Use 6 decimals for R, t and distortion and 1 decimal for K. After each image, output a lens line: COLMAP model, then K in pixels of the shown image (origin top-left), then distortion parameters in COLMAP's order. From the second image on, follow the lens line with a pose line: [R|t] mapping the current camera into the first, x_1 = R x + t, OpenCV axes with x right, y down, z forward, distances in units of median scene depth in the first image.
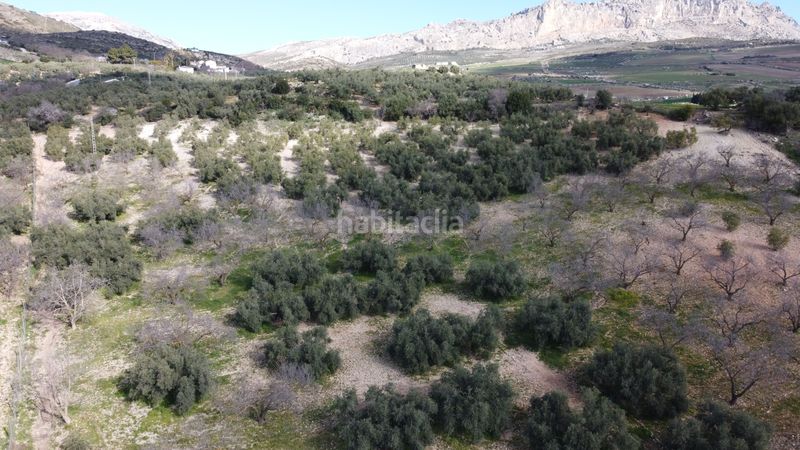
lens RADIAL K [[605.3, 0, 399.1], [0, 605.3, 221.8], [0, 0, 1]] dist [-0.001302, -0.002824]
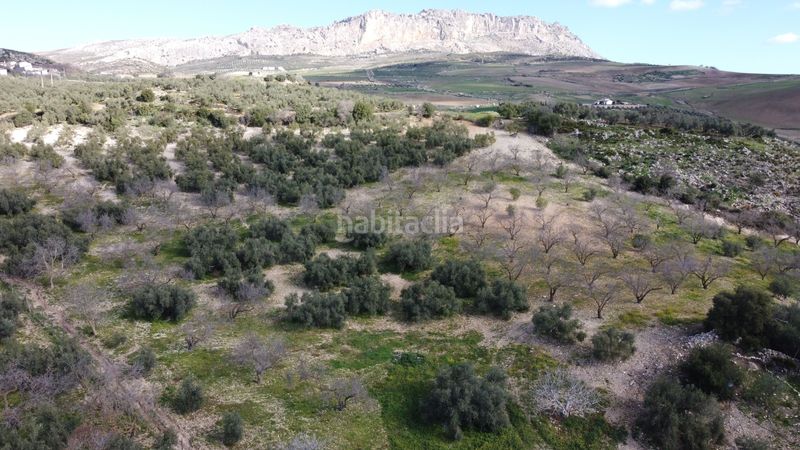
lens RADIAL K [[605.3, 0, 399.6], [0, 605.3, 225.9], [0, 0, 1]] dist [-0.001302, -0.002824]
pose [[0.960959, -0.044234, 0.273130, -0.089692], [0.044756, 0.998989, 0.004322, 0.038062], [-0.273045, 0.008071, 0.961967, -0.234530]]
